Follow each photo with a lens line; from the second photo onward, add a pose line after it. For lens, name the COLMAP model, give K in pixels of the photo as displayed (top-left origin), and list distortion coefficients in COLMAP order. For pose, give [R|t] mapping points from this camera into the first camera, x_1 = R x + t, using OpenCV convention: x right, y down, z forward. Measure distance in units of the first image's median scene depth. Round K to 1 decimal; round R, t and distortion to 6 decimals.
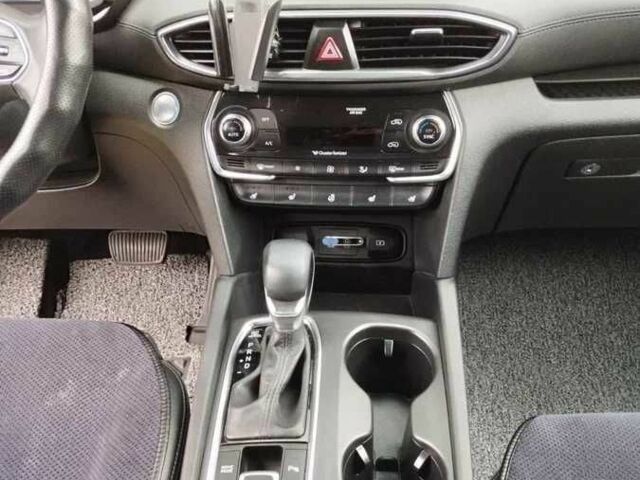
lens RADIAL K [[725.3, 0, 319.3], [0, 725.3, 239.1], [0, 0, 1]] dist [0.034922, 0.000000]
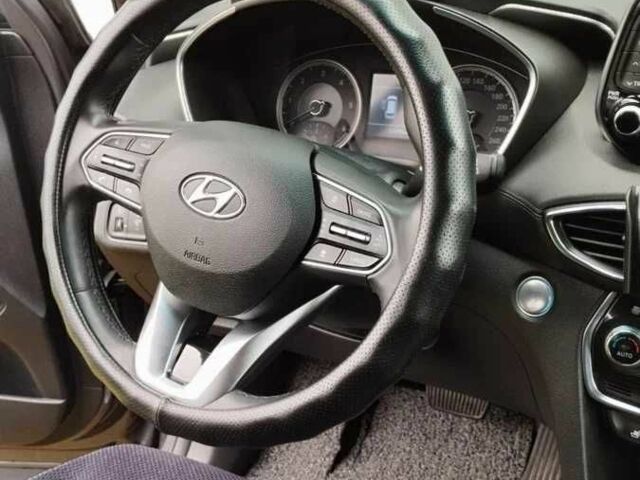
lens RADIAL K [[725.3, 0, 322.1], [0, 725.3, 239.5], [0, 0, 1]] dist [0.034922, 0.000000]
pose [[0.901342, 0.150647, -0.406064, -0.109028], [-0.186142, 0.981294, -0.049127, -0.161387], [0.391068, 0.119866, 0.912523, 0.176270]]
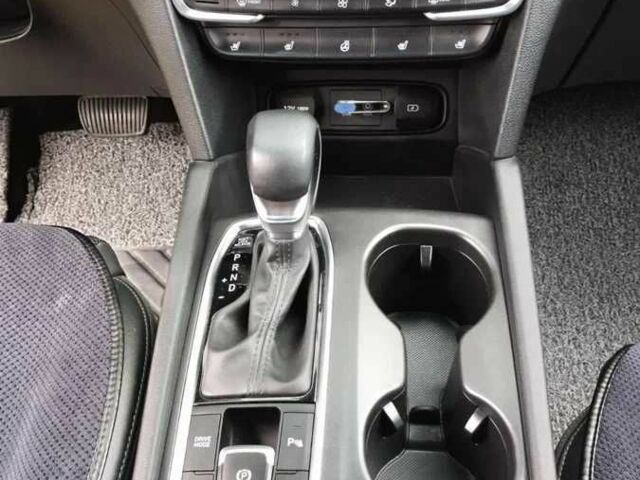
lens RADIAL K [[725.3, 0, 317.1], [0, 725.3, 242.5], [0, 0, 1]] dist [0.034922, 0.000000]
pose [[0.999265, -0.017234, -0.034248, 0.010508], [0.023728, 0.979636, 0.199375, -0.011769], [0.030115, -0.200041, 0.979325, 0.274545]]
